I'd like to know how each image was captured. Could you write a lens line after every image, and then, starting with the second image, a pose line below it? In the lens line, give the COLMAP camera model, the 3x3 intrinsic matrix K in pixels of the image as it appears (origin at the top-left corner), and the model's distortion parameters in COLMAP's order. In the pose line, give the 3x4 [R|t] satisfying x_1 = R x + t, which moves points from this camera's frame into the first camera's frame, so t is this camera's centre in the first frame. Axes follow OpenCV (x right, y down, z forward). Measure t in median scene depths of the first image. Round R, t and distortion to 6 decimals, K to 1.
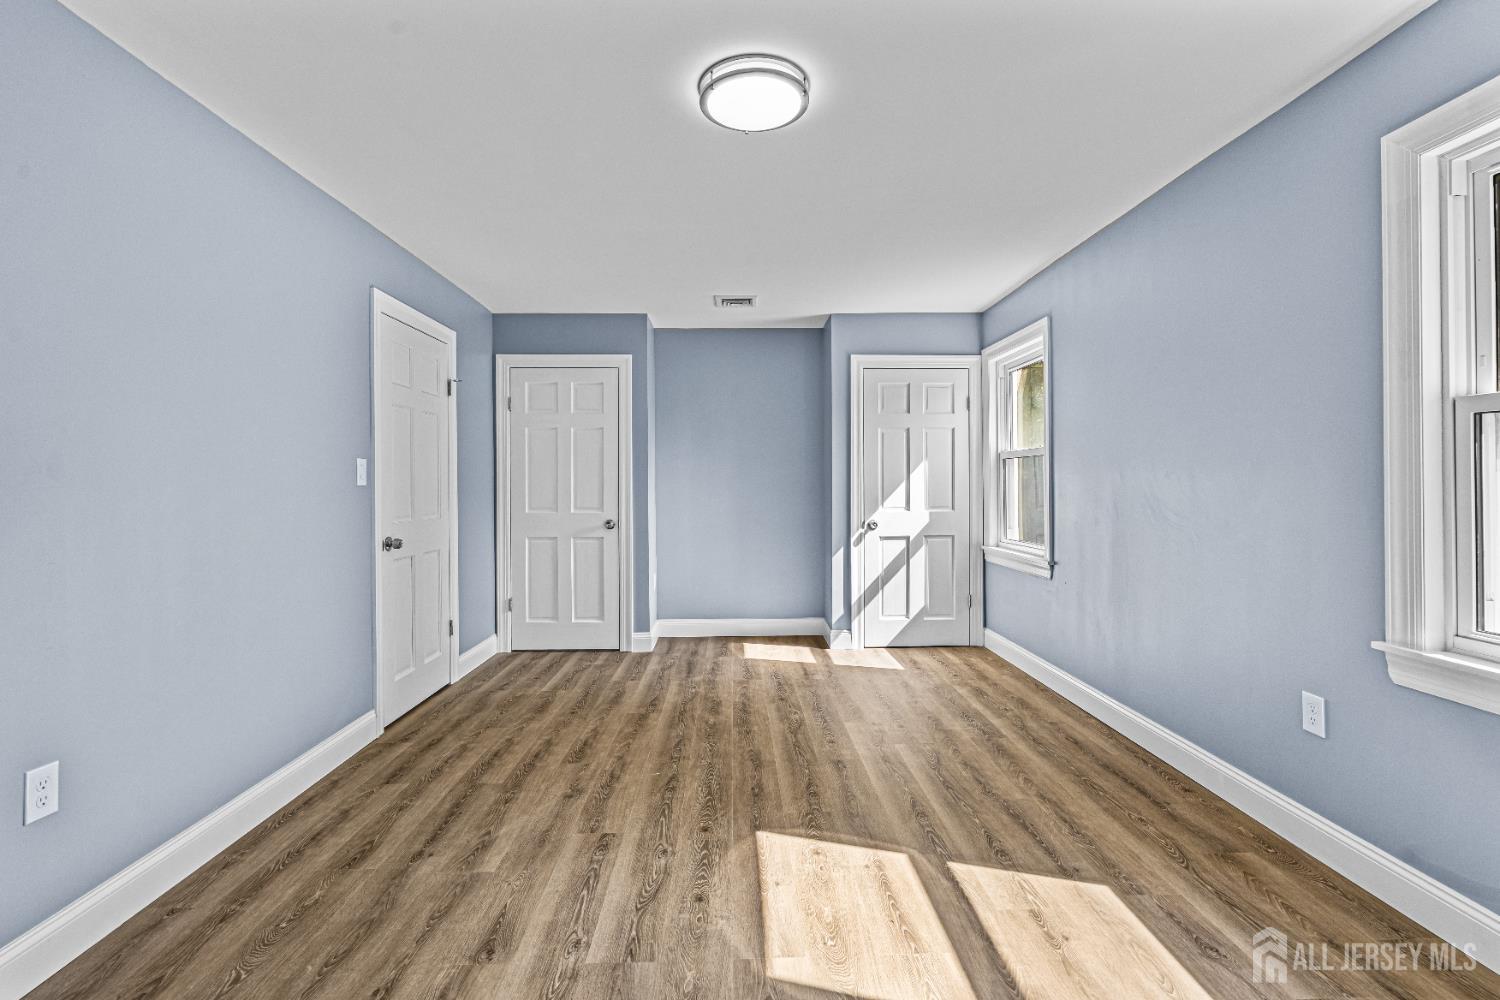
lens RADIAL K [[677.6, 0, 750.4], [0, 677.6, 497.3], [0, 0, 1]] dist [-0.004264, 0.002019]
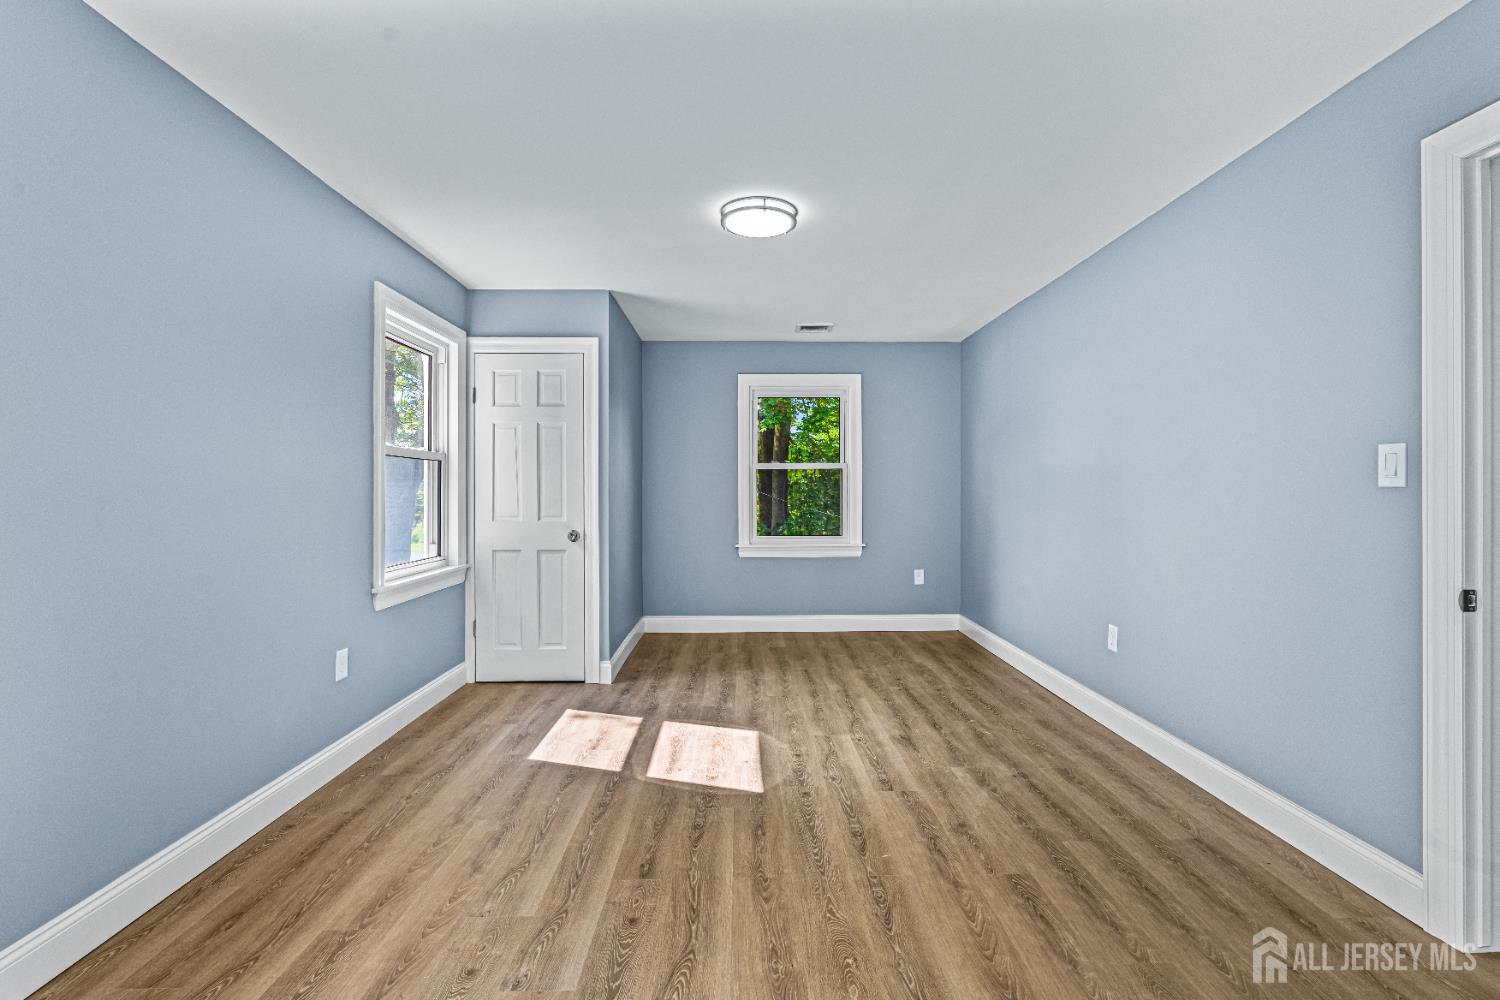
lens RADIAL K [[677.6, 0, 750.1], [0, 677.6, 504.5], [0, 0, 1]] dist [-0.004264, 0.002019]
pose [[-0.999885, 0.006854, 0.013525, 0.007901], [0.007417, 0.999088, 0.042046, -0.041413], [-0.013225, 0.042141, -0.999024, 2.149466]]
